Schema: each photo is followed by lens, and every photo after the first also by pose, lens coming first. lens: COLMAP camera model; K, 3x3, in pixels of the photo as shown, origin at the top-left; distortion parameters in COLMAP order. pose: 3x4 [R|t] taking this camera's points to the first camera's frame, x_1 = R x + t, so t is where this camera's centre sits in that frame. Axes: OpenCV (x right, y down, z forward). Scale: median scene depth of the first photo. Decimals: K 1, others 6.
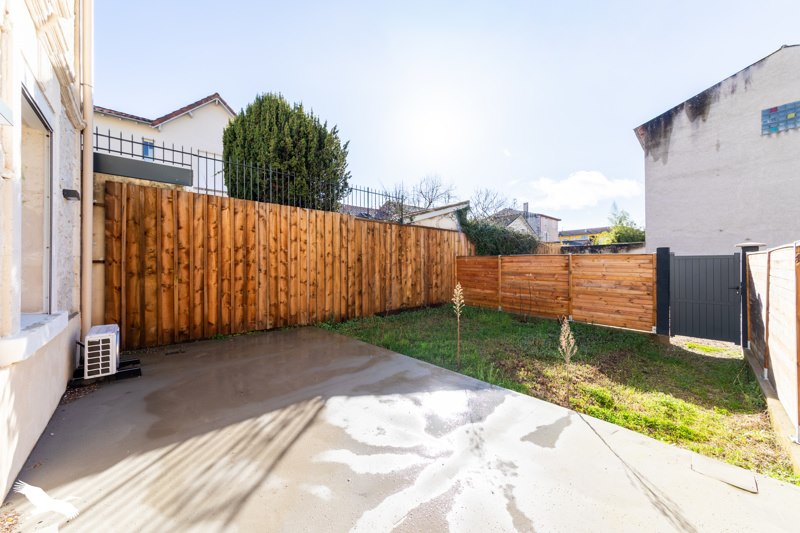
lens RADIAL K [[281.3, 0, 401.6], [0, 281.3, 263.6], [0, 0, 1]] dist [-0.000181, -0.000002]
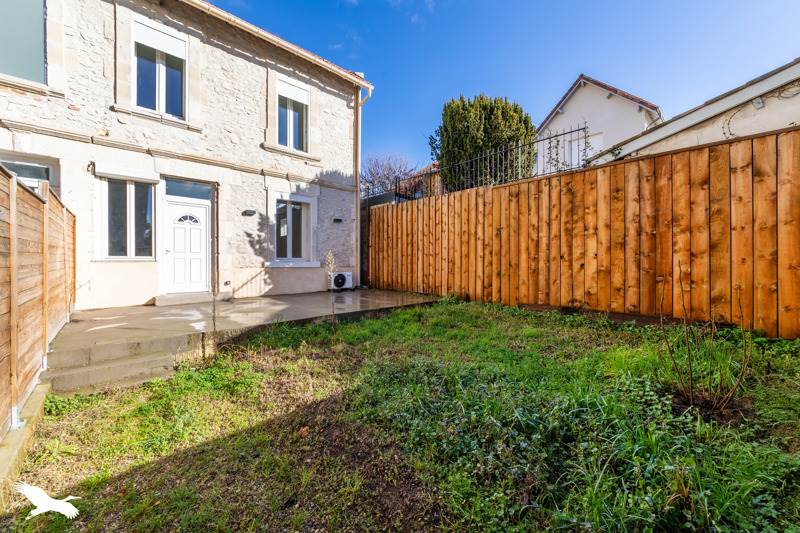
lens RADIAL K [[312.5, 0, 401.4], [0, 312.5, 264.6], [0, 0, 1]] dist [-0.001551, -0.000137]
pose [[0.009012, 0.007354, -0.999932, 0.798891], [0.001883, 0.999971, 0.007371, 0.068798], [0.999958, -0.001949, 0.008998, 0.712724]]
